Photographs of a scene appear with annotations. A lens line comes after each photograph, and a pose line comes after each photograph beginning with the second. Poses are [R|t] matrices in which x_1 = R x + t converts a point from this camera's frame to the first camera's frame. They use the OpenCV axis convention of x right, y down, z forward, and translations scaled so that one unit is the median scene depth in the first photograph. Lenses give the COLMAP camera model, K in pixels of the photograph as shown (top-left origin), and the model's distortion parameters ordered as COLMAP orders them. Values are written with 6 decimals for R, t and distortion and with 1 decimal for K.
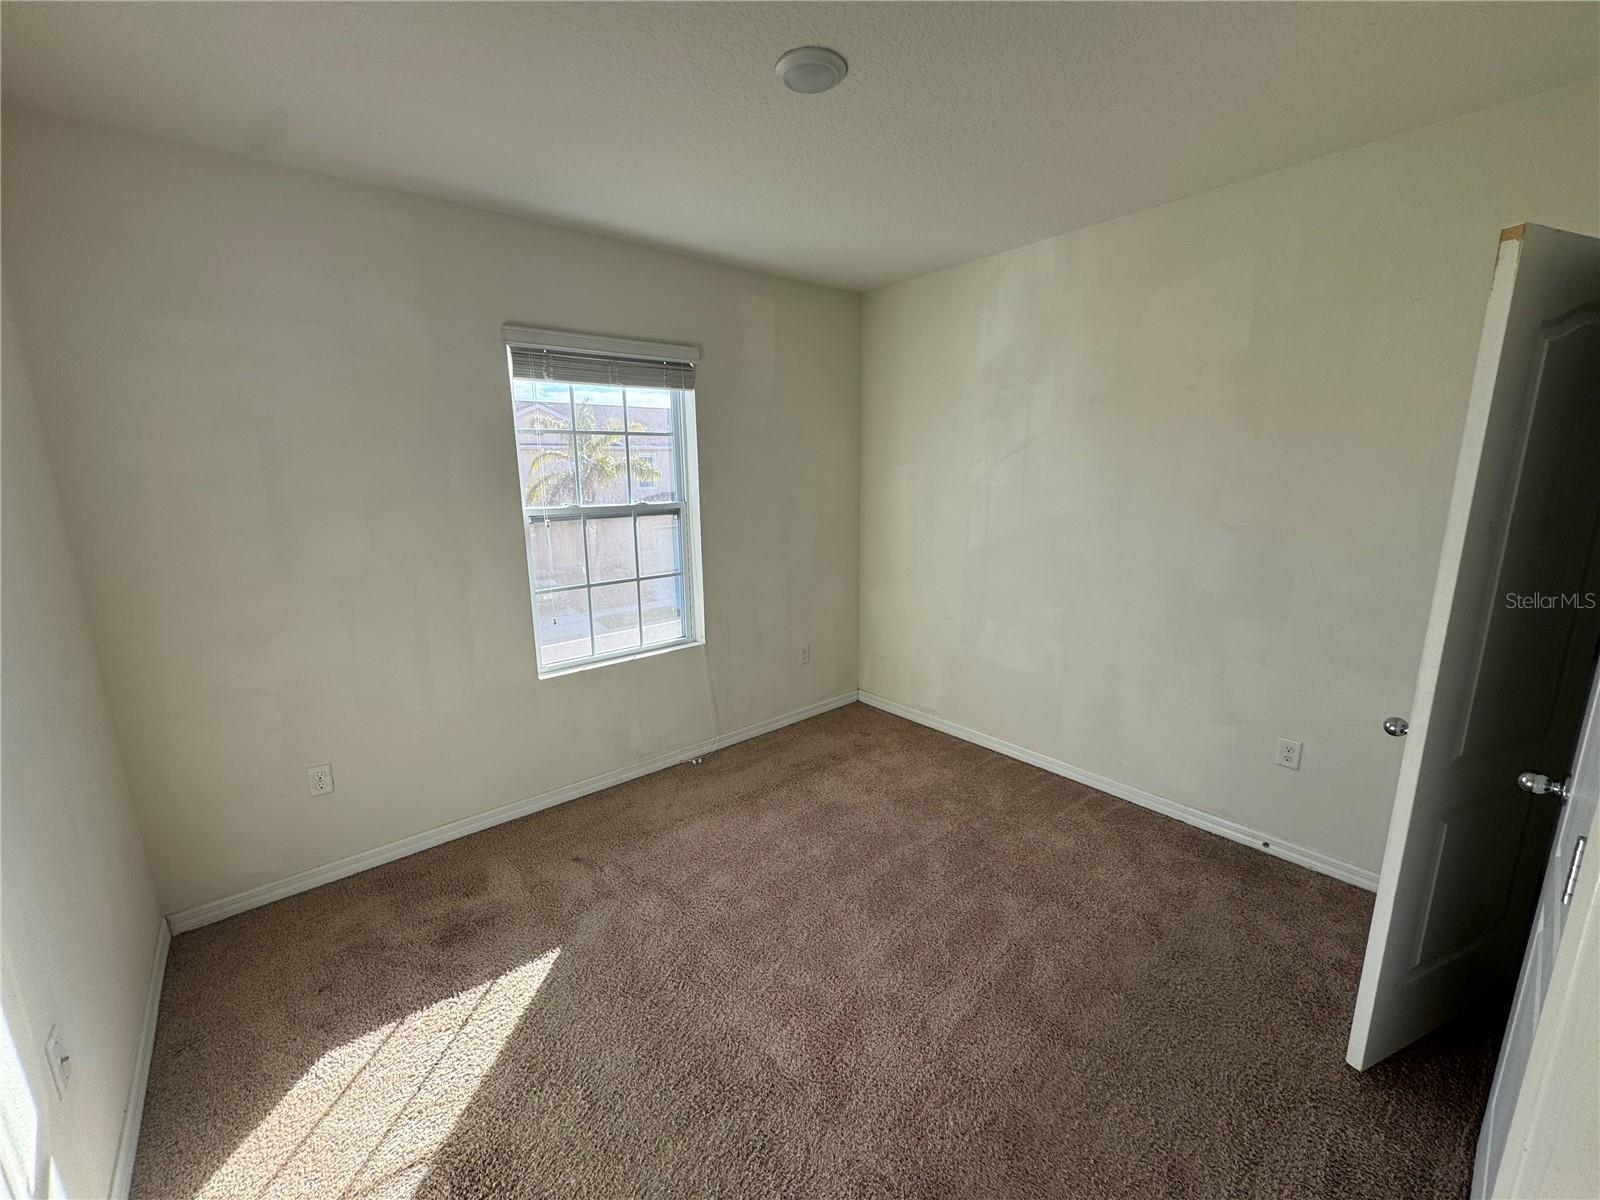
lens RADIAL K [[636.2, 0, 800.0], [0, 636.2, 600.0], [0, 0, 1]] dist [0.000764, -0.000074]
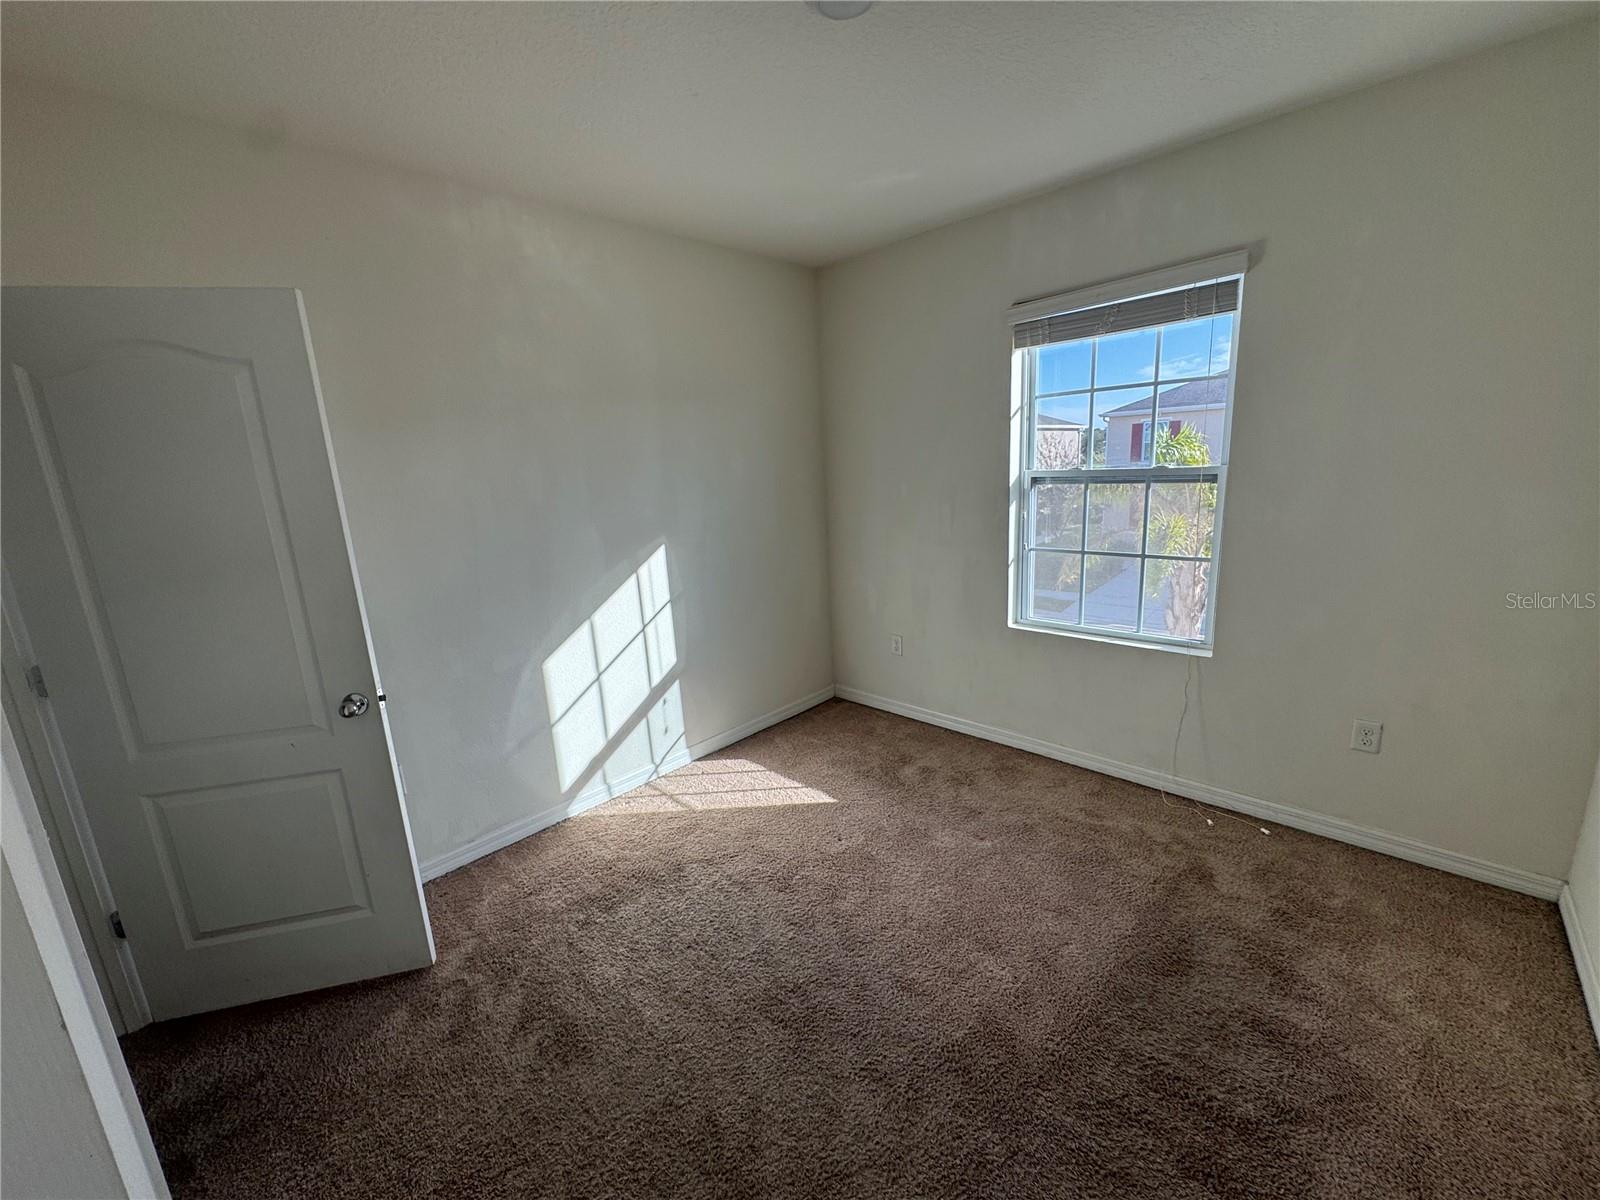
lens RADIAL K [[636.2, 0, 800.0], [0, 636.2, 600.0], [0, 0, 1]] dist [0.000764, -0.000074]
pose [[0.059919, 0.221108, -0.973407, 0.876306], [-0.145188, 0.966719, 0.210651, -0.136257], [0.987588, 0.128705, 0.090027, 0.719016]]
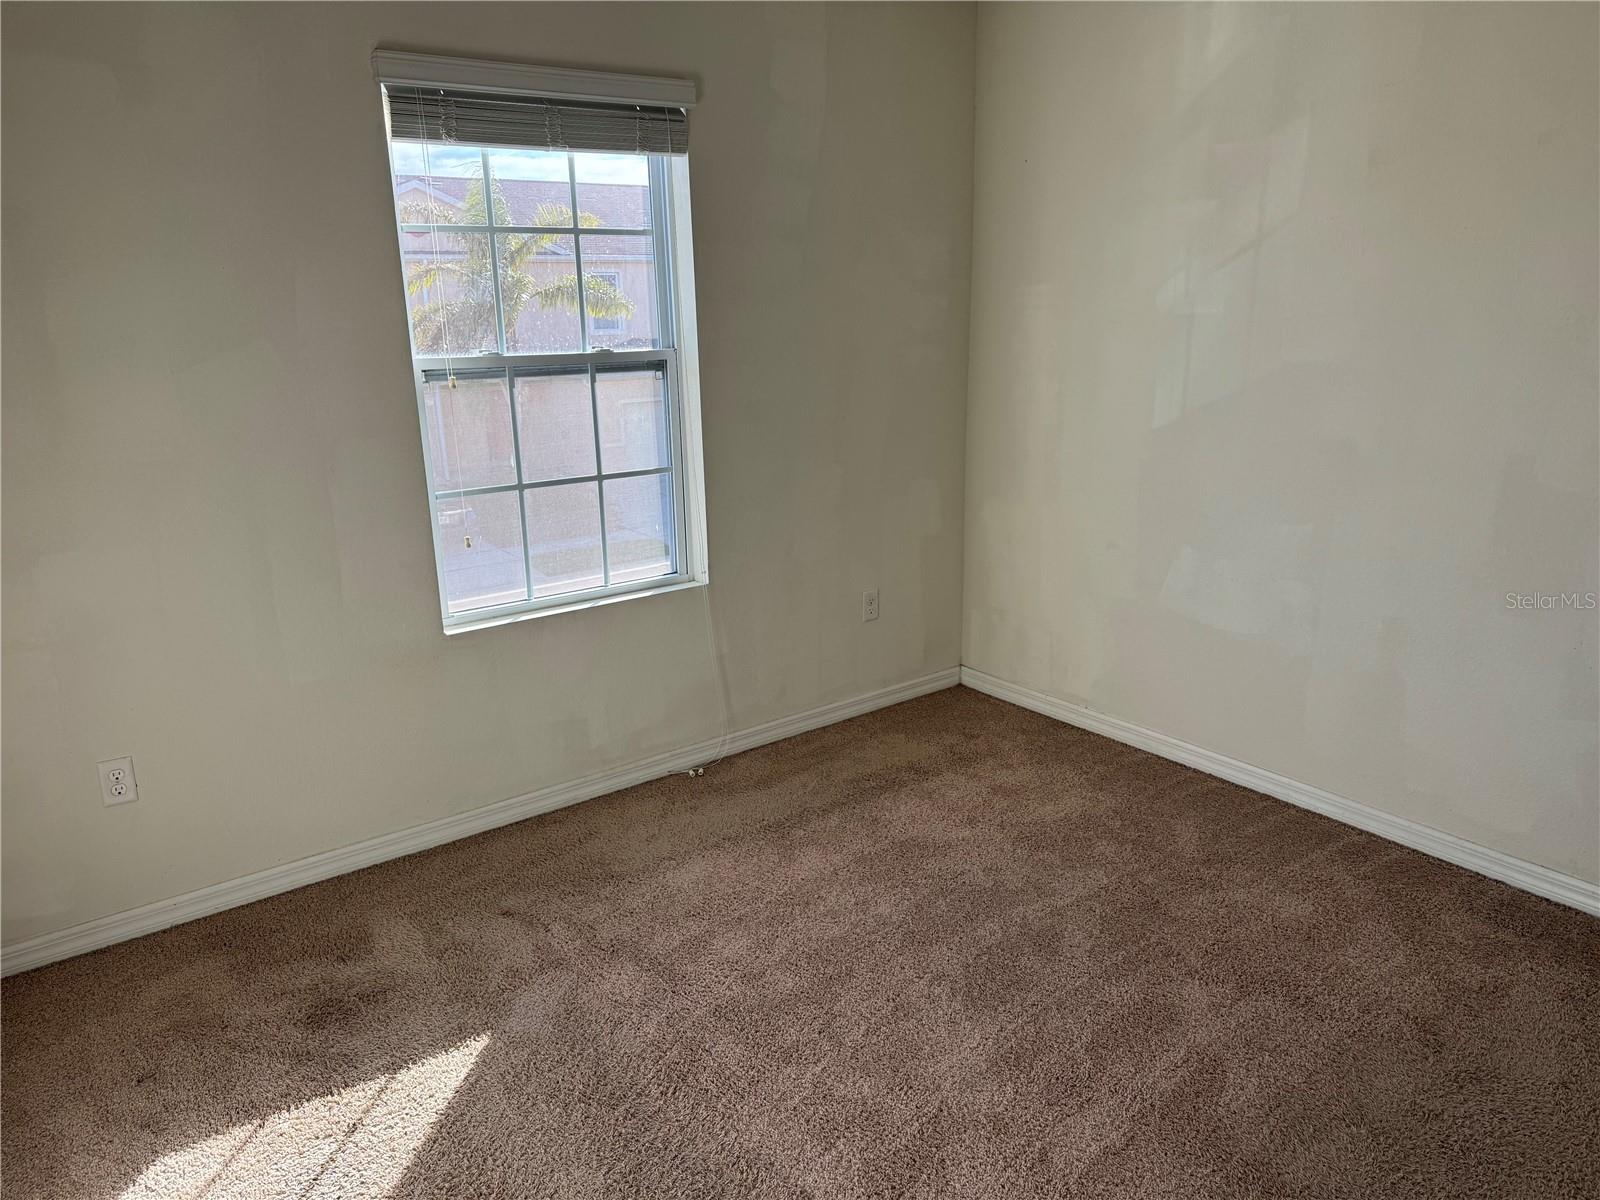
lens RADIAL K [[1088.5, 0, 800.0], [0, 1088.5, 600.0], [0, 0, 1]] dist [0.071782, -0.072515]
pose [[0.997926, 0.007763, -0.063903, 0.010457], [-0.003285, 0.997549, 0.069892, 0.017075], [0.064289, -0.069537, 0.995506, -0.063691]]
